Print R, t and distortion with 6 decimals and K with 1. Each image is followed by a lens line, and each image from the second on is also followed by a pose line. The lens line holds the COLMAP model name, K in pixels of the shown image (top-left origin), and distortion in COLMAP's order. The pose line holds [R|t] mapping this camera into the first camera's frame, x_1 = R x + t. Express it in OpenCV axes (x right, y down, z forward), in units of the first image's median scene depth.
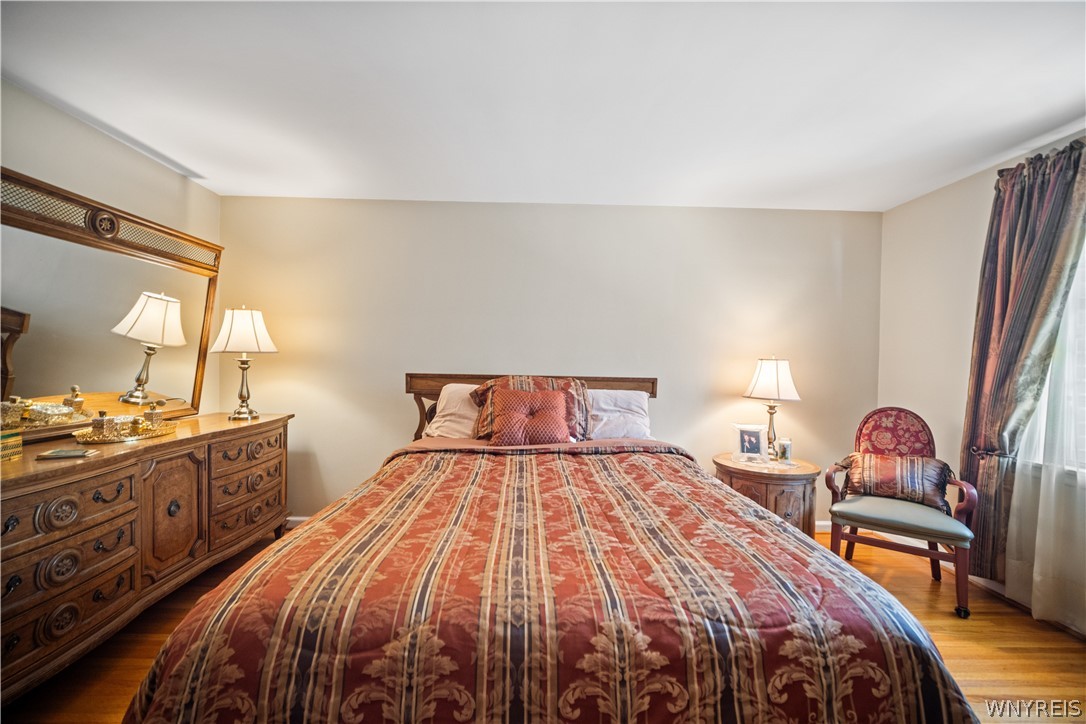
lens RADIAL K [[441.0, 0, 543.0], [0, 441.0, 362.0], [0, 0, 1]] dist [0.013142, -0.000080]
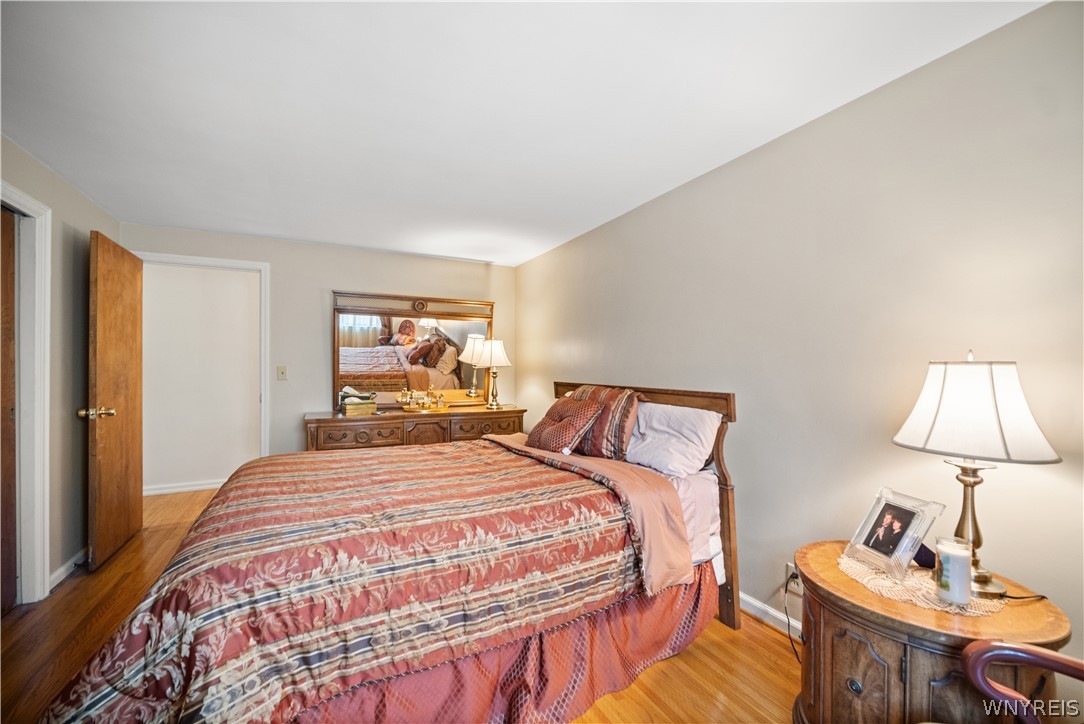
lens RADIAL K [[434.4, 0, 542.0], [0, 434.4, 362.0], [0, 0, 1]] dist [-0.001442, -0.000125]
pose [[0.443118, -0.026872, -0.896061, 0.781657], [0.001143, 0.999567, -0.029411, 0.006697], [0.896463, 0.012009, 0.442956, 0.456219]]
